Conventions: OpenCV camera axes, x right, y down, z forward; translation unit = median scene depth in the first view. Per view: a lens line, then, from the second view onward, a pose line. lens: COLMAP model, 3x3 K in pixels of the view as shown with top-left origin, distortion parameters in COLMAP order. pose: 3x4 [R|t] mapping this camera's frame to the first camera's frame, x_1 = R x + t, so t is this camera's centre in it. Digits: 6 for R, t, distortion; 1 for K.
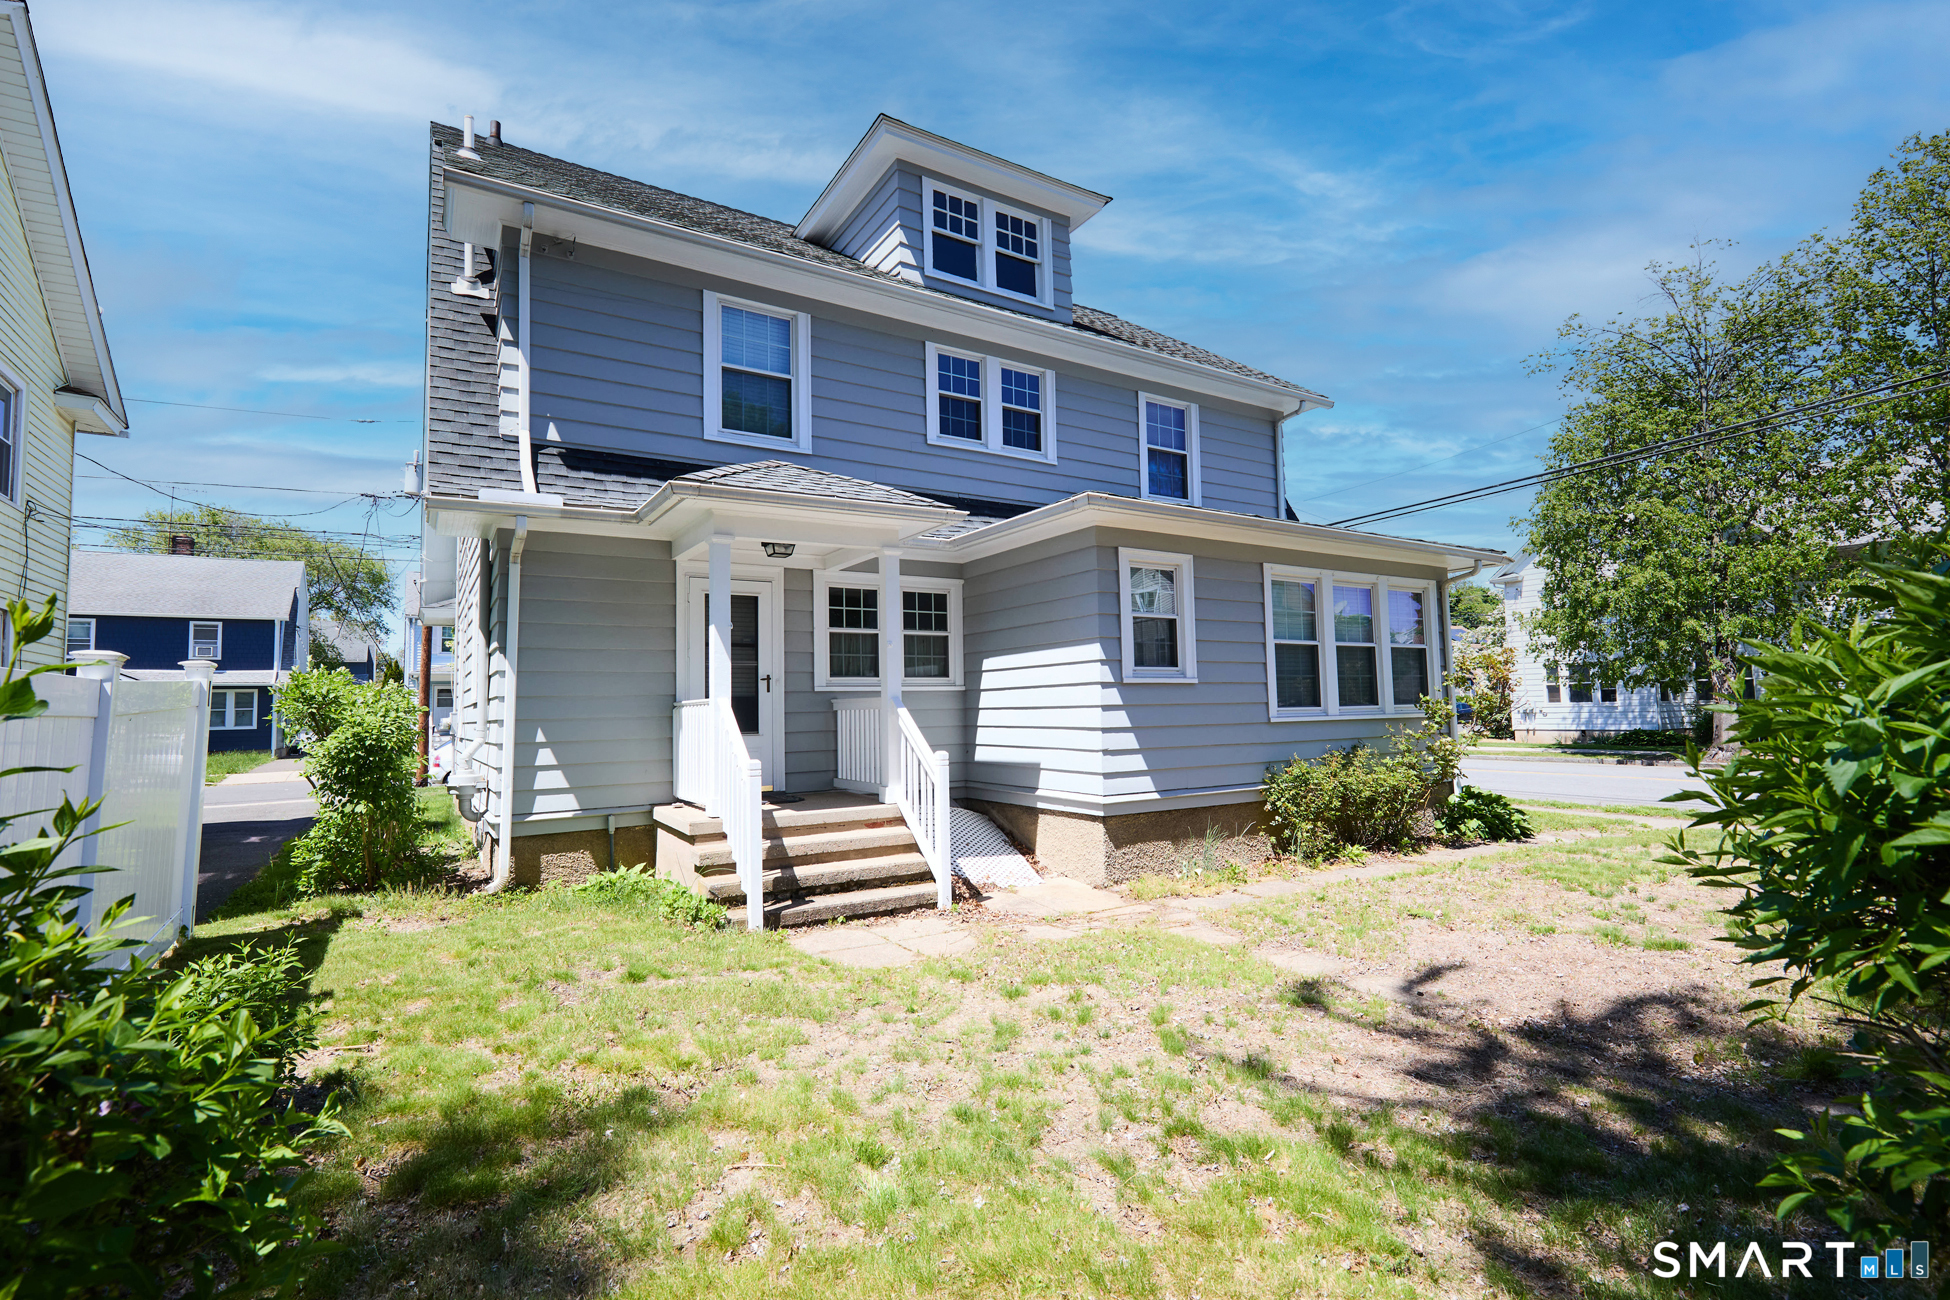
lens RADIAL K [[878.0, 0, 959.0], [0, 878.0, 650.8], [0, 0, 1]] dist [0.015019, 0.000030]
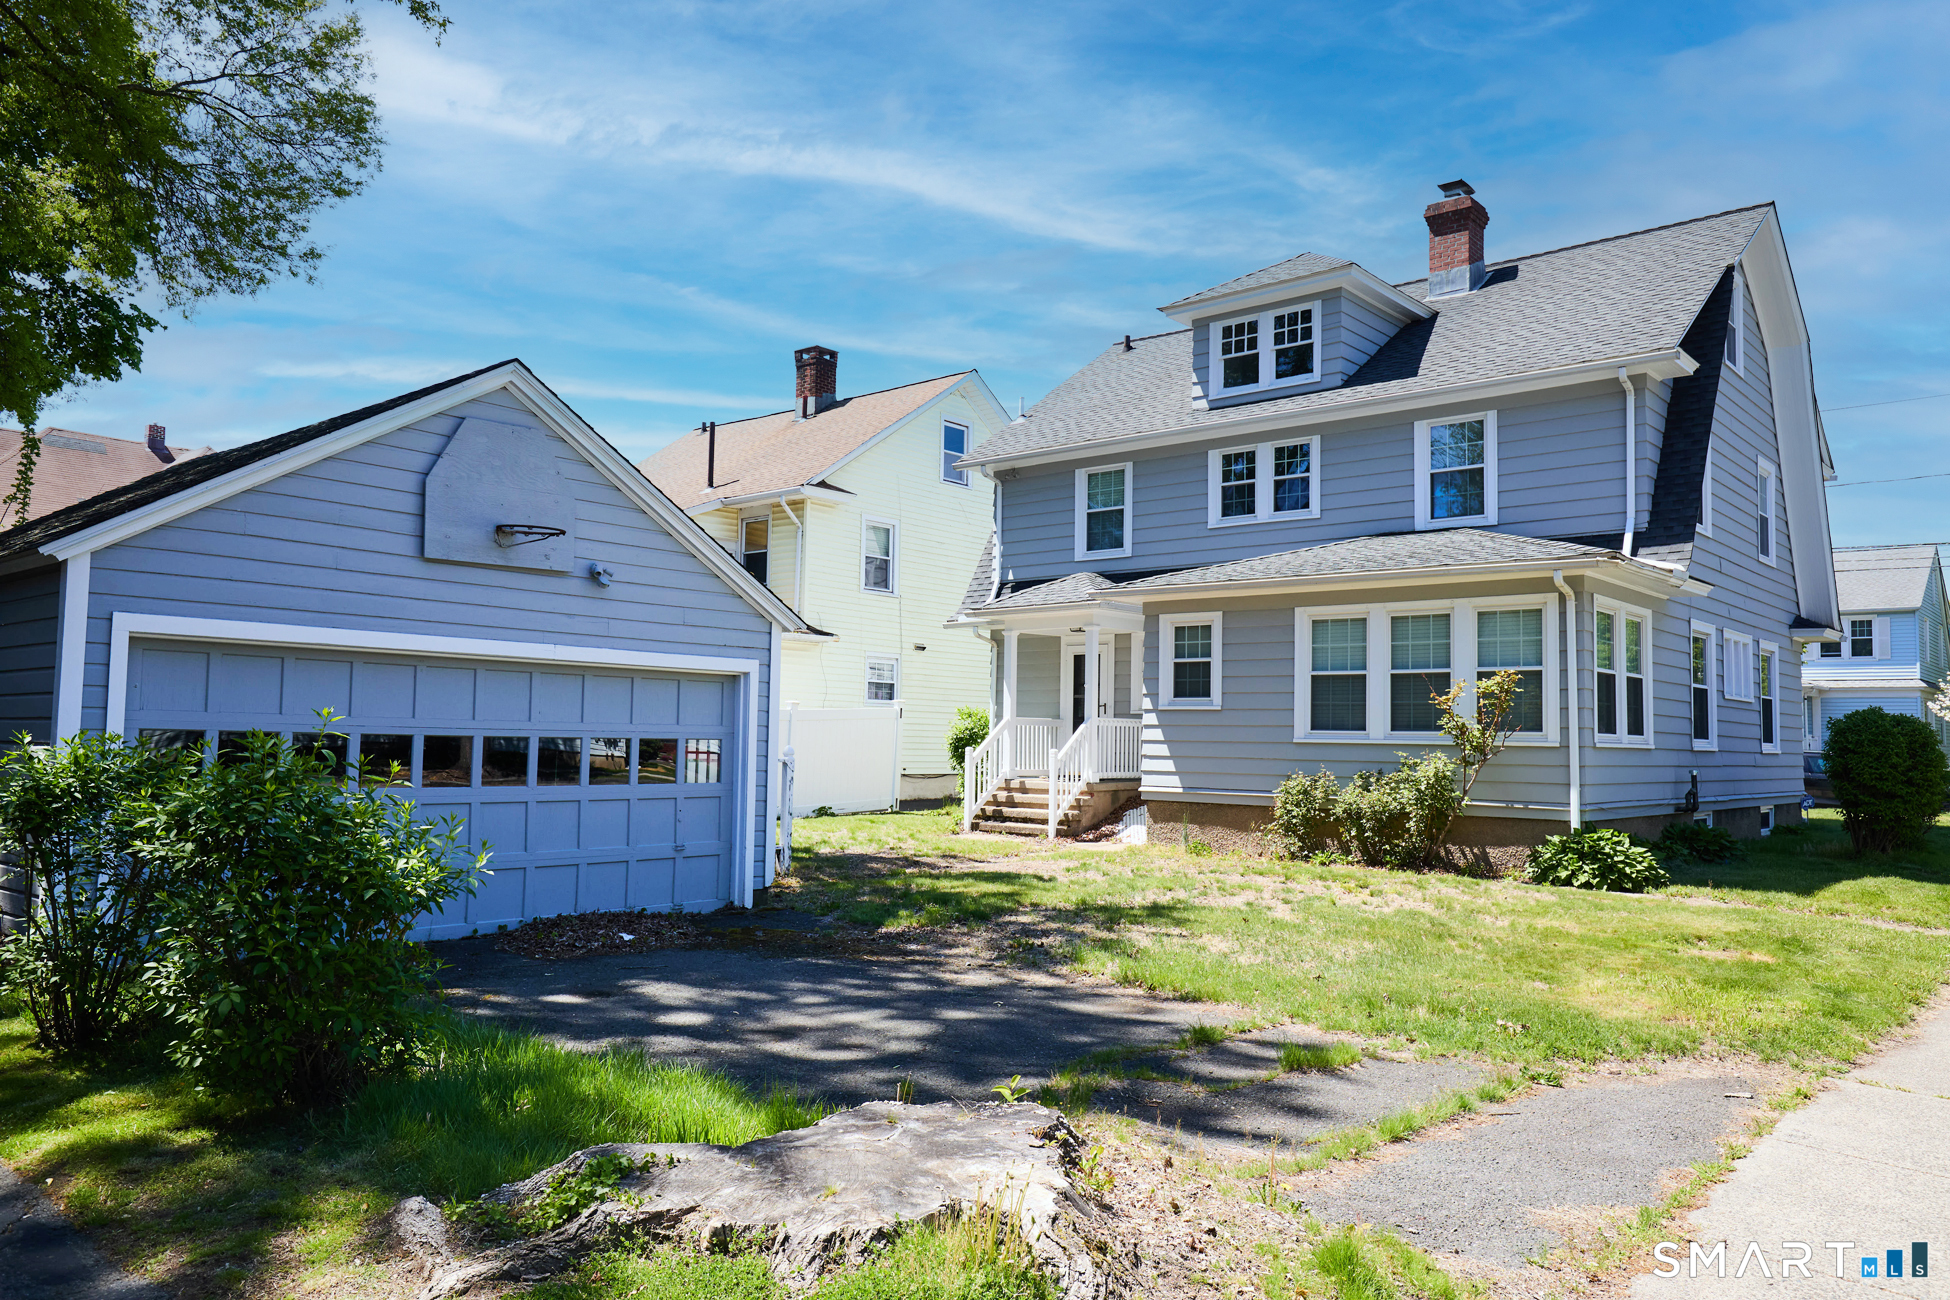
lens RADIAL K [[1370.5, 0, 967.7], [0, 1370.5, 653.6], [0, 0, 1]] dist [0.031463, 0.001772]
pose [[0.302054, -0.037267, -0.952562, 1.803024], [0.037623, 0.998923, -0.027151, -0.004138], [0.952548, -0.027638, 0.303131, 0.020261]]
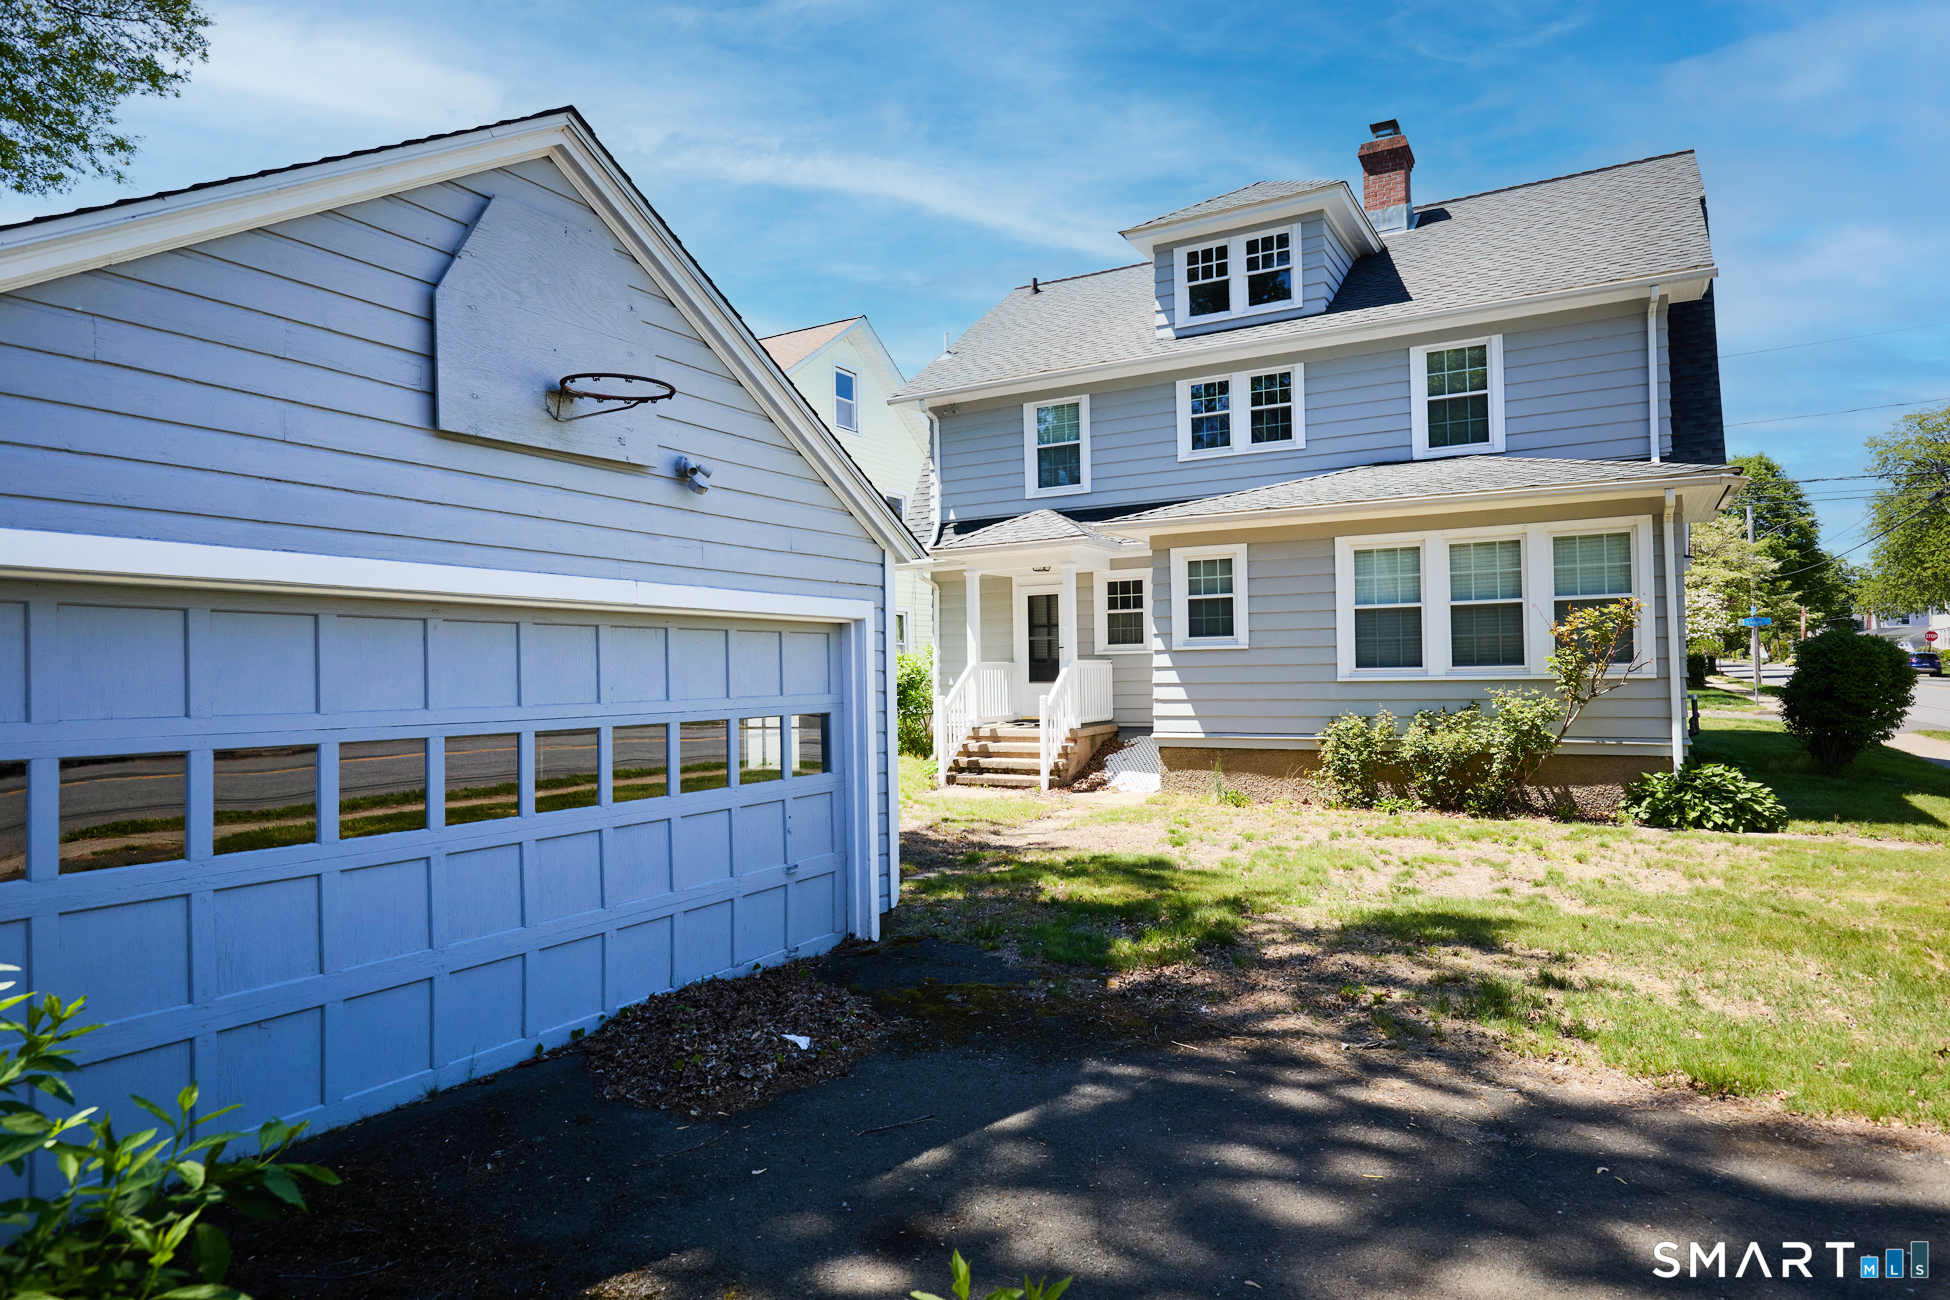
lens RADIAL K [[1135.6, 0, 961.8], [0, 1135.6, 645.3], [0, 0, 1]] dist [0.010503, 0.001053]
pose [[0.480055, -0.011631, -0.877161, 1.256739], [0.062793, 0.997803, 0.021135, -0.022193], [0.874988, -0.065226, 0.479730, -0.092901]]
